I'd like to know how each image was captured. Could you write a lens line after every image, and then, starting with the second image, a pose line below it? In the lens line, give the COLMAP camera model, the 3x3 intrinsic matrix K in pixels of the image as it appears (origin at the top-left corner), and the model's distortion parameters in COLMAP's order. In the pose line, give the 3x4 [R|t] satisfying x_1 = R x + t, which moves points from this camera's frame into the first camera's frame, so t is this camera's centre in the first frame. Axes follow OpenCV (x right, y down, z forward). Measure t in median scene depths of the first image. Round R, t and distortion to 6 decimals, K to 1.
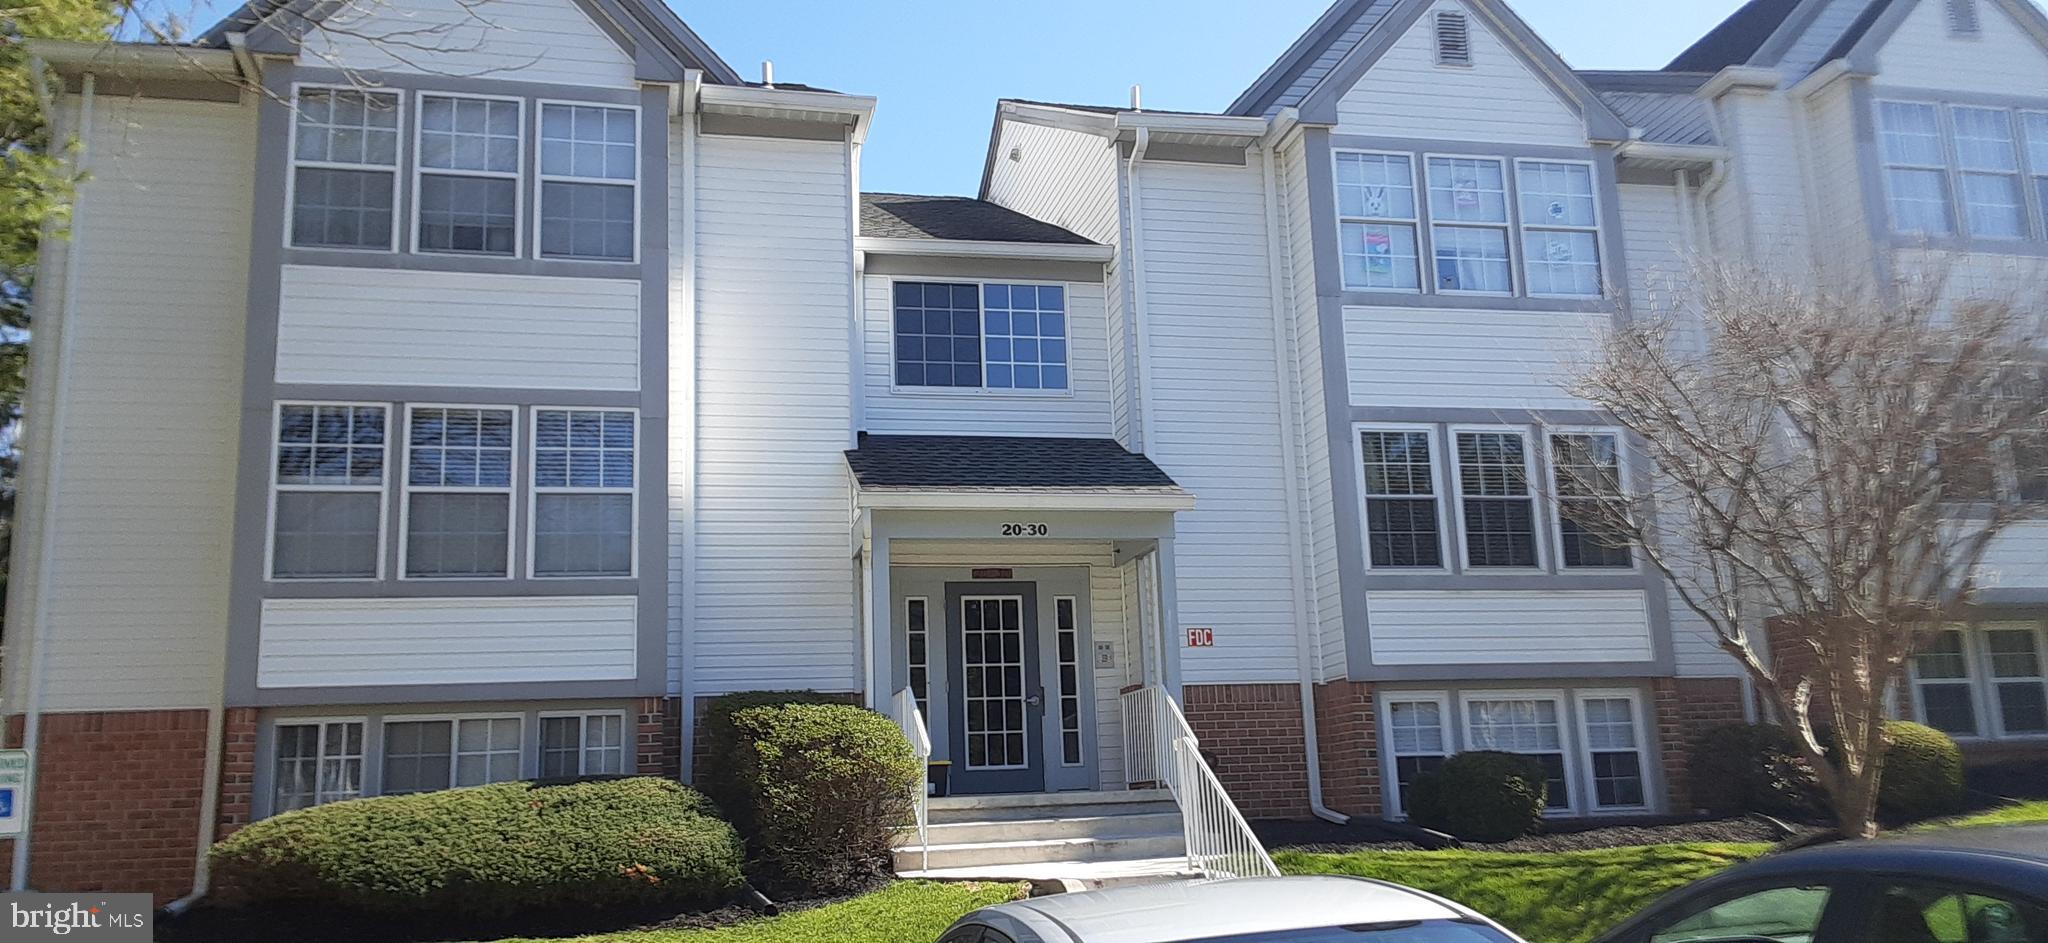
lens RADIAL K [[1652.8, 0, 1025.7], [0, 1652.8, 473.1], [0, 0, 1]] dist [0.028944, -0.010335]
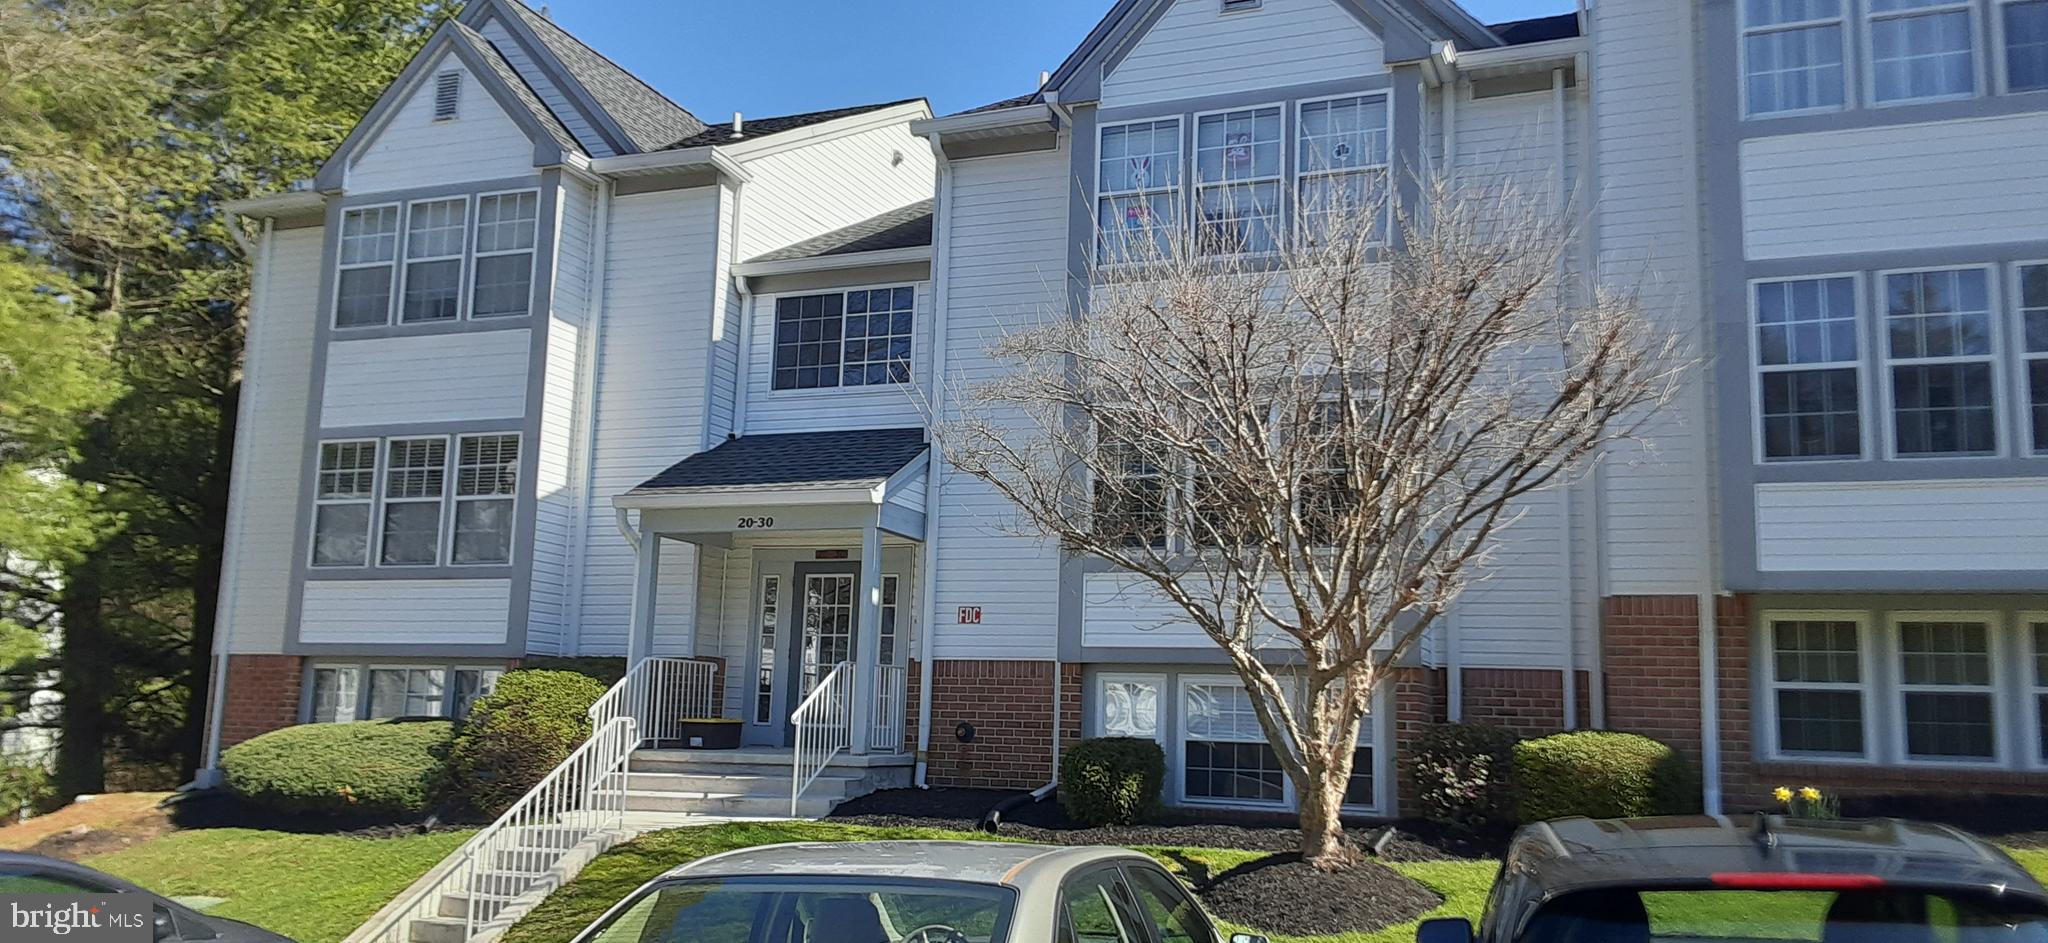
lens RADIAL K [[1652.8, 0, 1026.5], [0, 1652.8, 467.5], [0, 0, 1]] dist [0.028944, -0.010335]
pose [[0.819616, -0.029325, -0.572162, 0.812079], [0.058799, 0.997721, 0.033093, -0.030477], [0.569888, -0.060766, 0.819473, 0.172221]]
